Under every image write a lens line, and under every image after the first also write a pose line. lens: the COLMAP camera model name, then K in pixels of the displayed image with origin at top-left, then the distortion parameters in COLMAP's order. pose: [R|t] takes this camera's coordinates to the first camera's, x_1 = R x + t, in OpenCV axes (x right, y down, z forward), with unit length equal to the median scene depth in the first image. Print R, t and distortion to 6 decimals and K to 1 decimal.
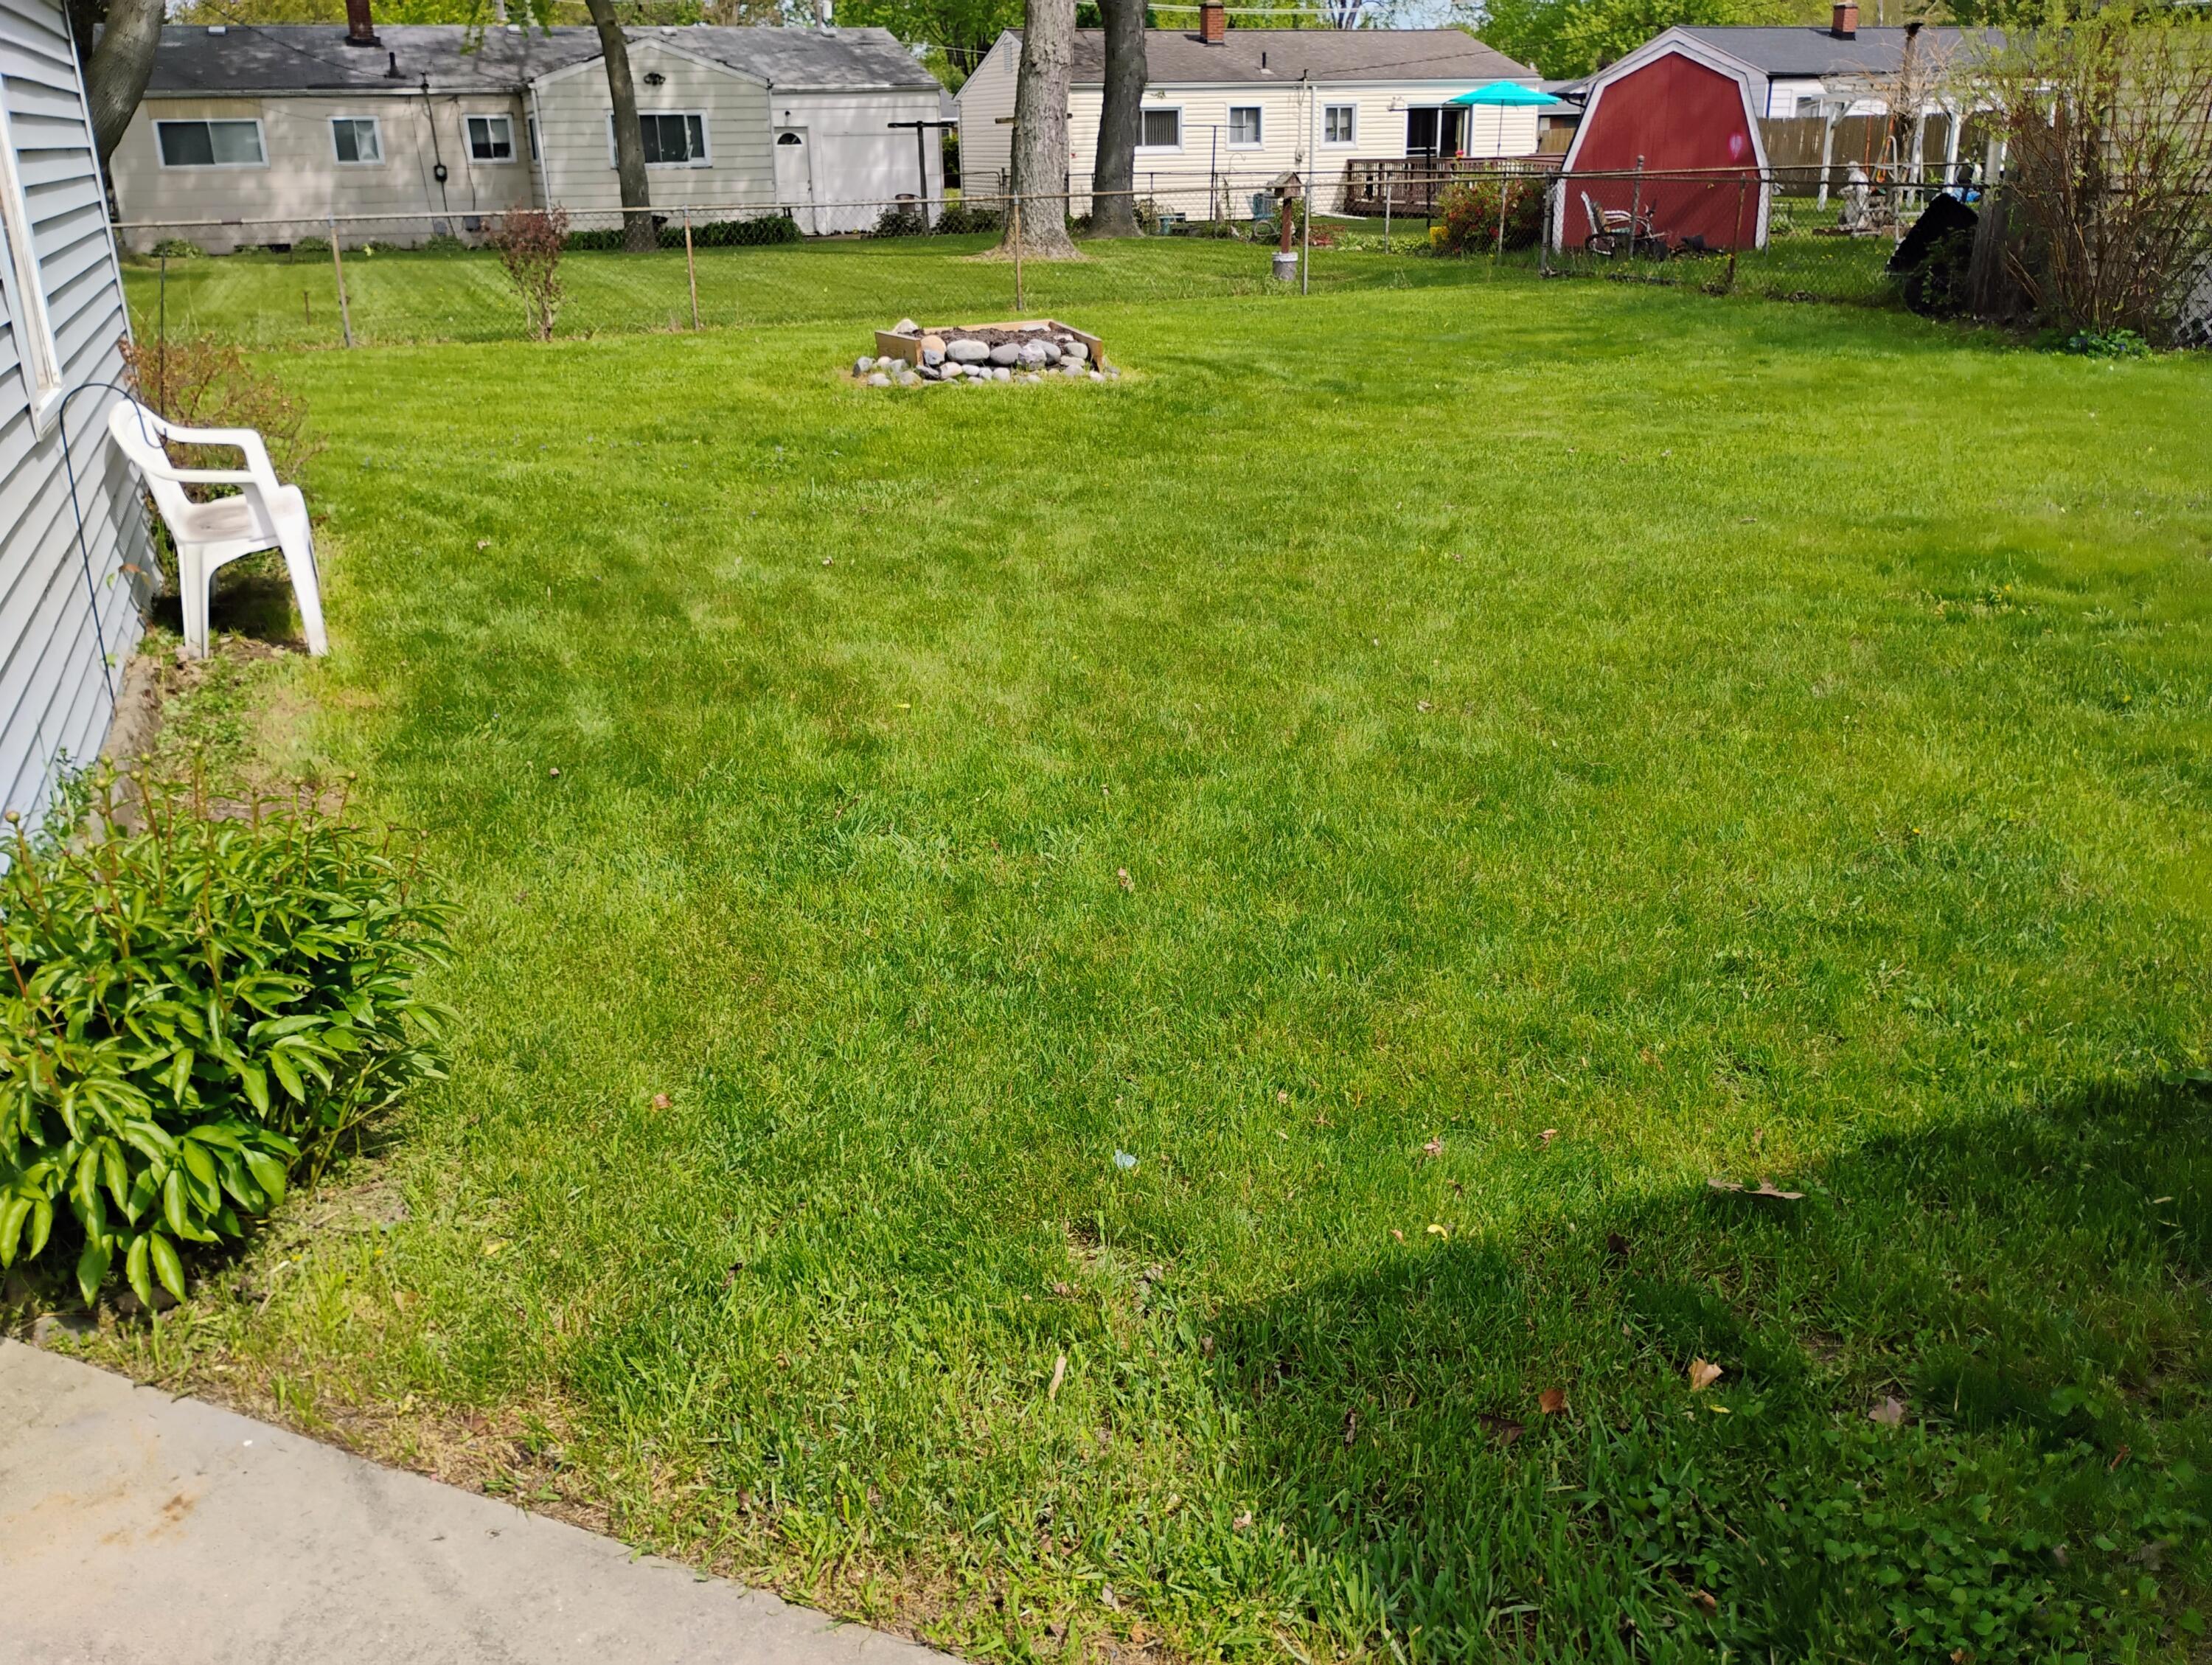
lens RADIAL K [[1849.1, 0, 1101.1], [0, 1849.1, 823.0], [0, 0, 1]] dist [0.069244, -0.082803]
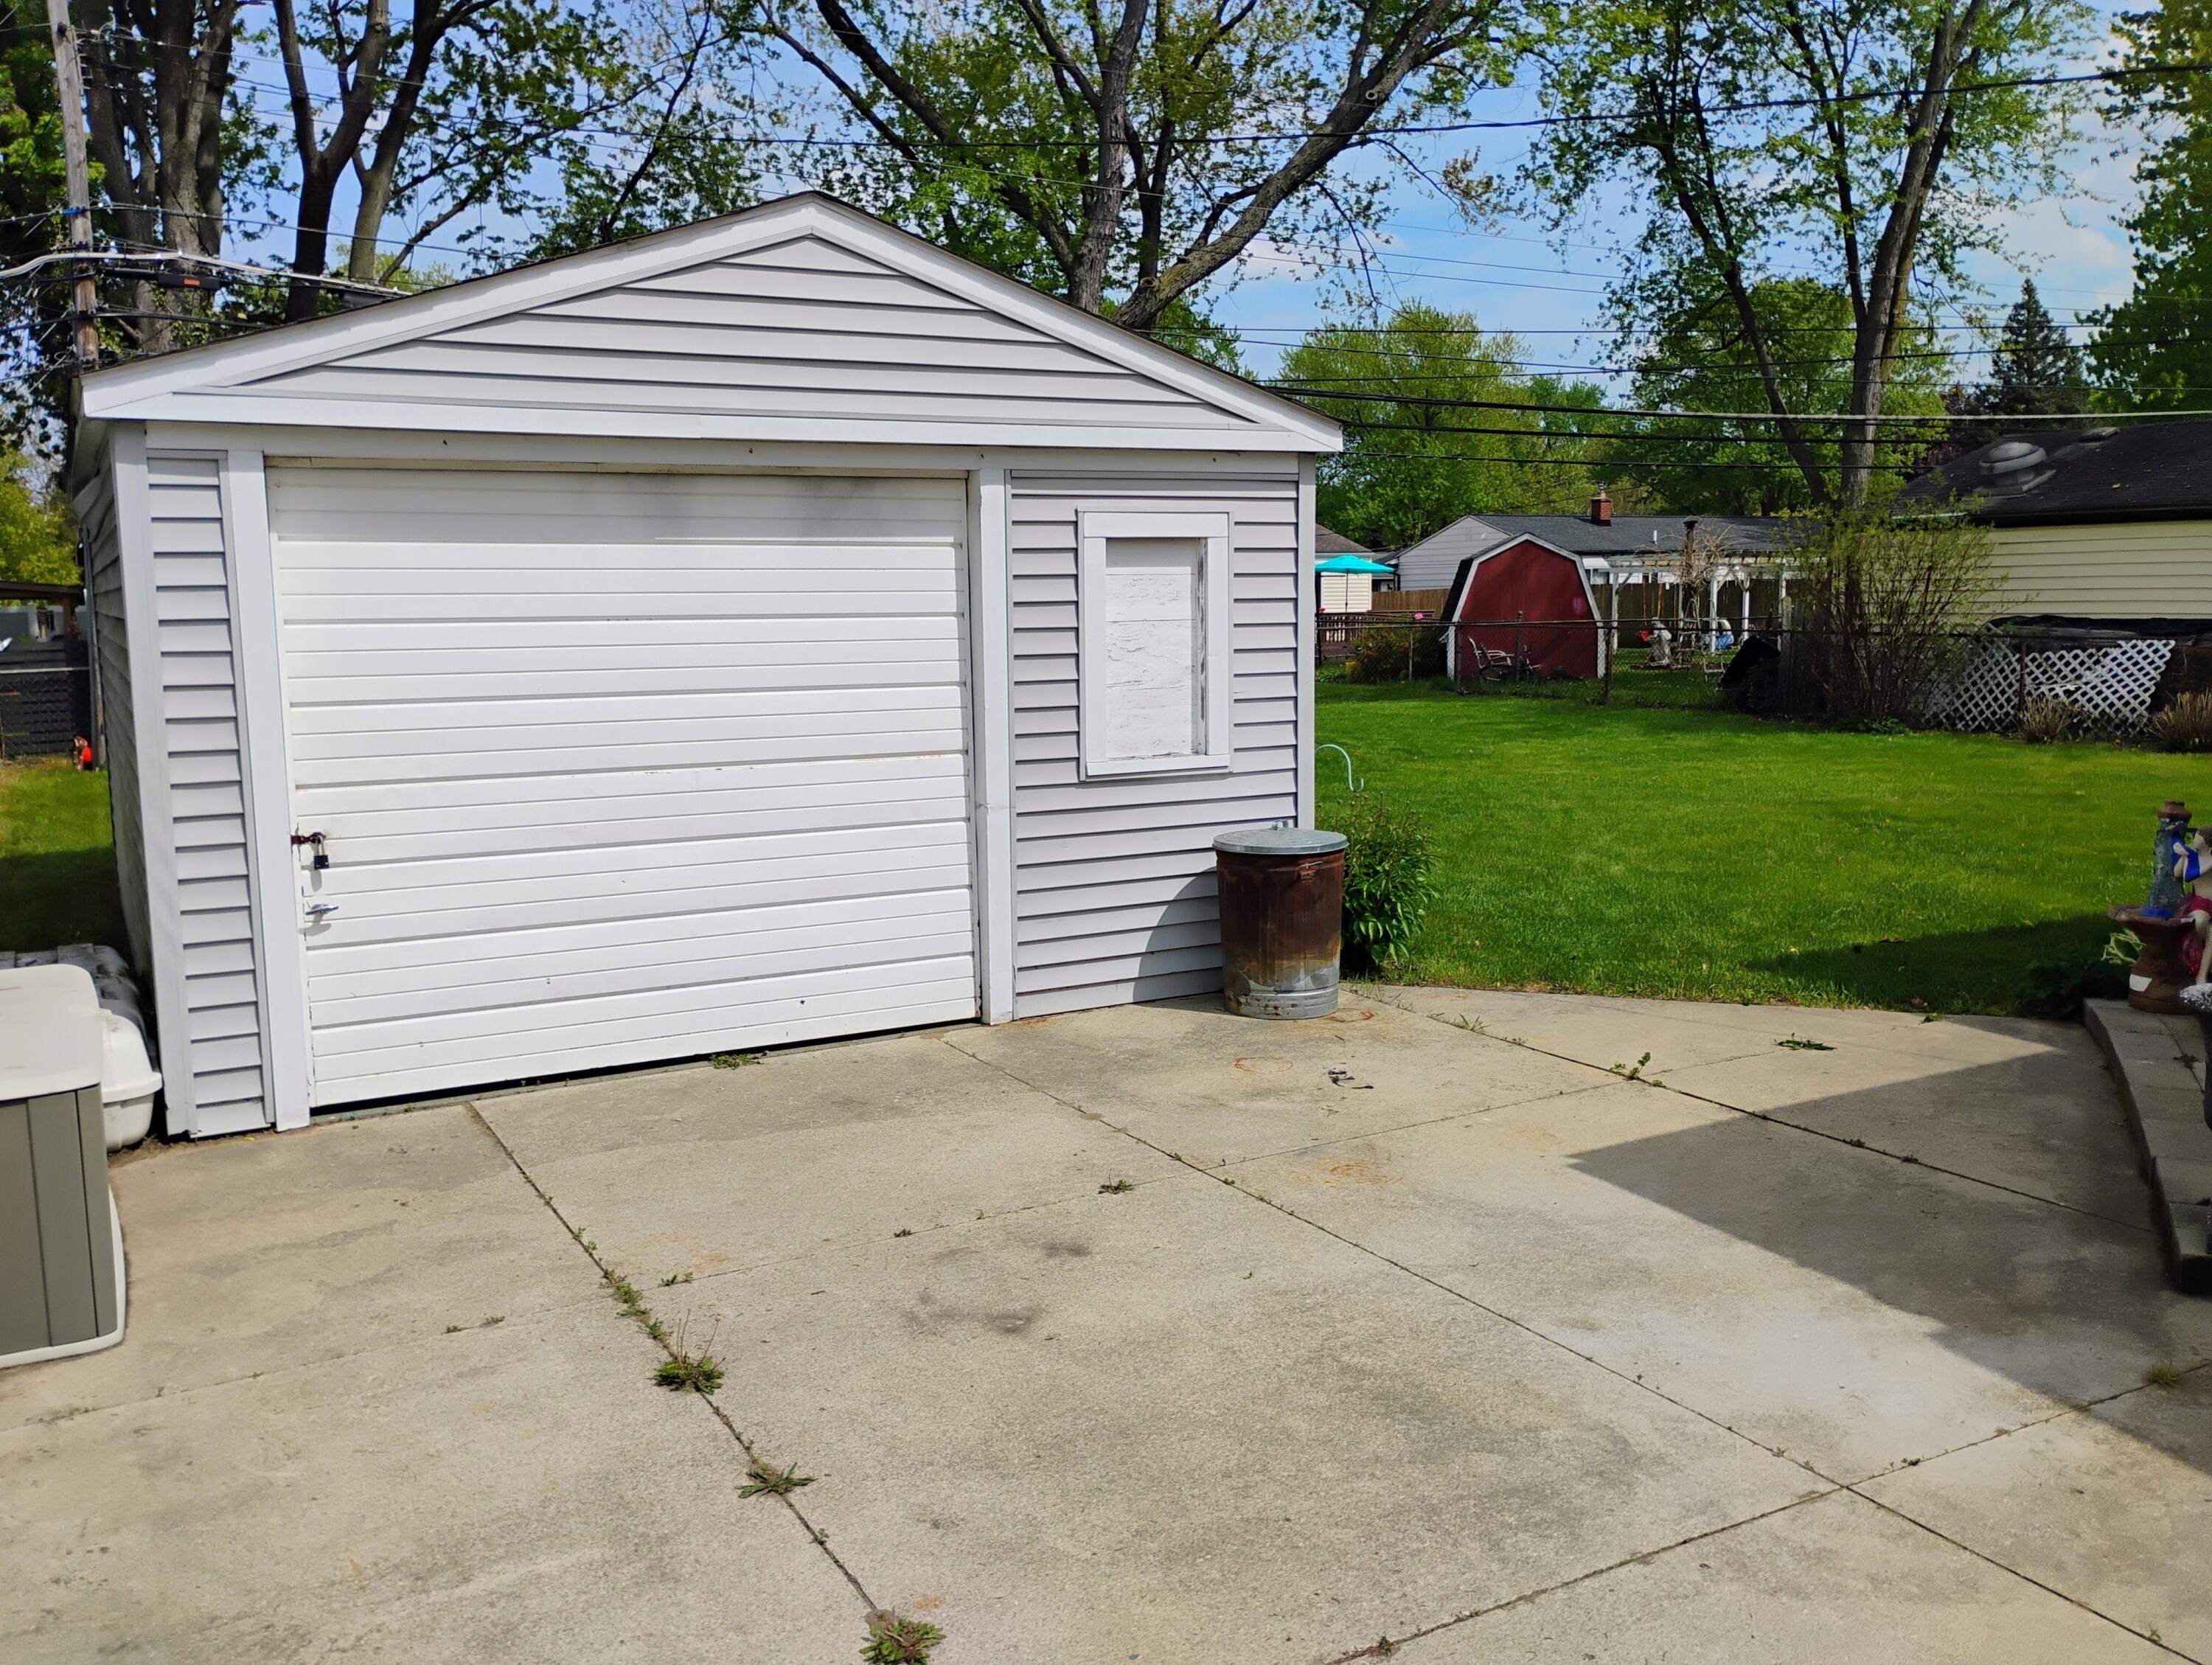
lens RADIAL K [[1849.1, 0, 1086.7], [0, 1849.1, 822.4], [0, 0, 1]] dist [0.069244, -0.082803]
pose [[0.994080, -0.008405, 0.108321, -0.144147], [0.032937, 0.973398, -0.226741, 0.075627], [-0.103534, 0.228967, 0.967913, -0.205289]]
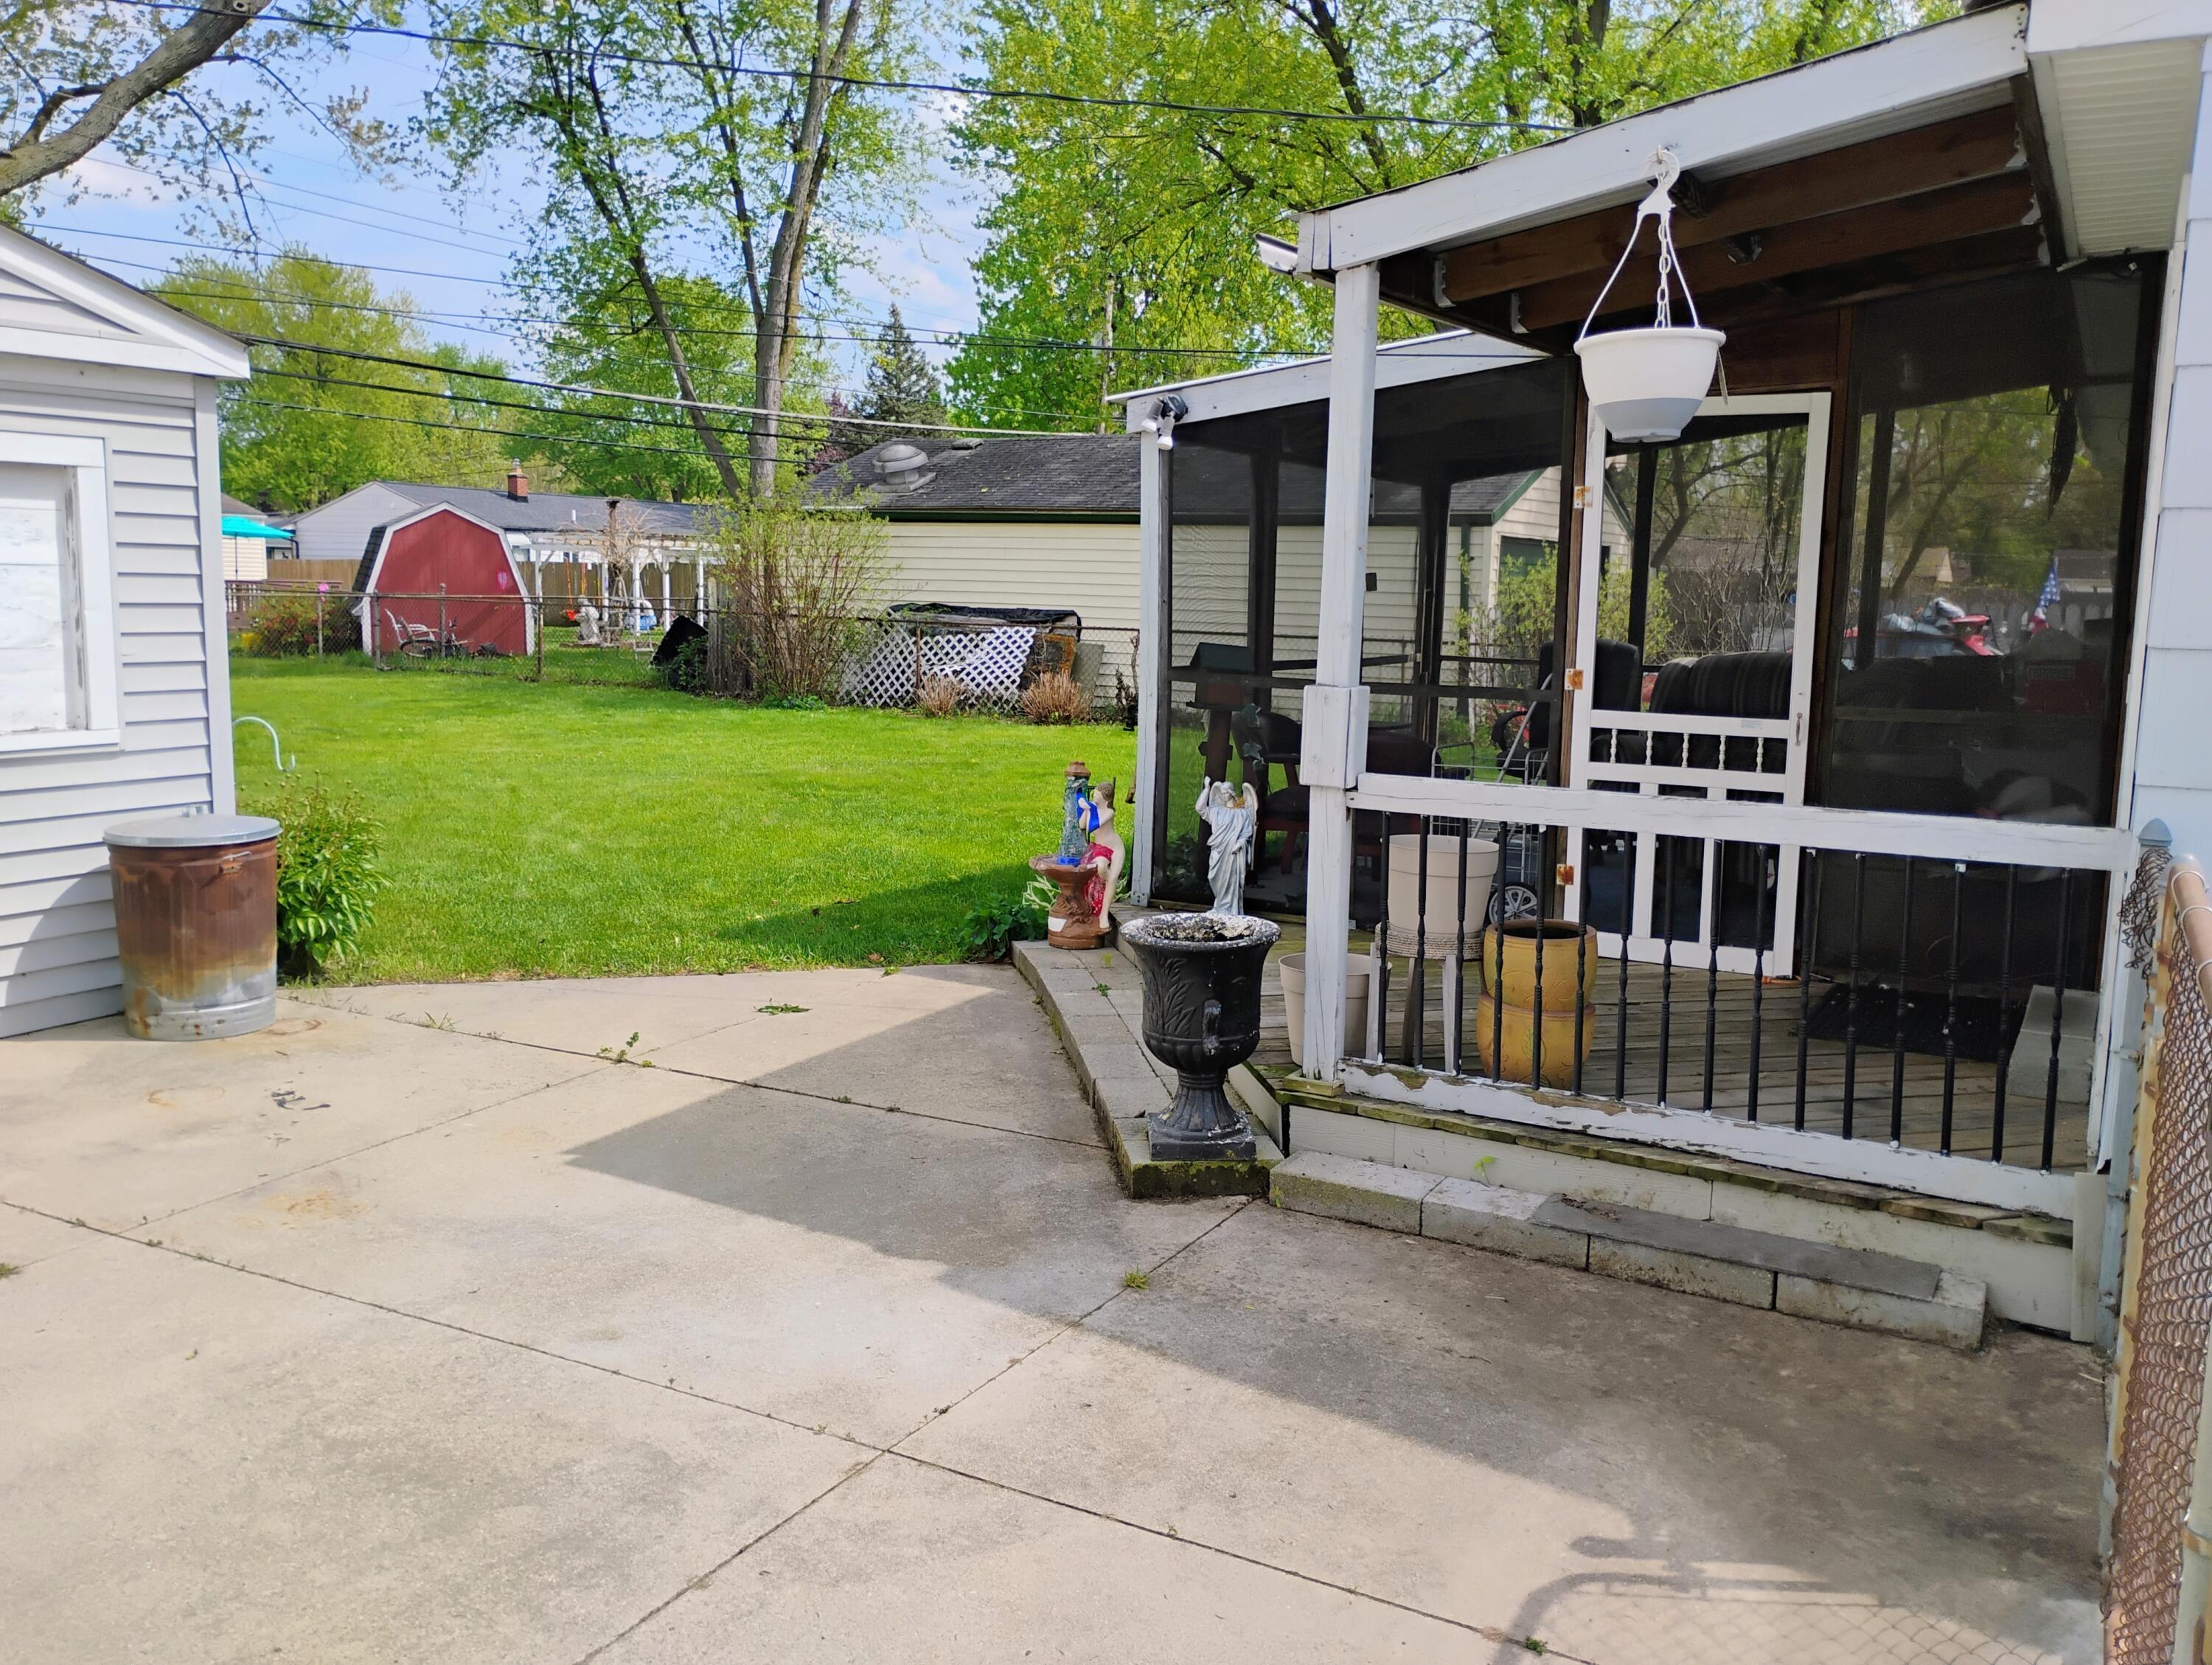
lens RADIAL K [[1849.1, 0, 1105.0], [0, 1849.1, 826.1], [0, 0, 1]] dist [0.069244, -0.082803]
pose [[0.776602, -0.048135, 0.628149, -0.144761], [0.182944, 0.971342, -0.151746, 0.073058], [-0.602843, 0.232763, 0.763152, -0.189676]]
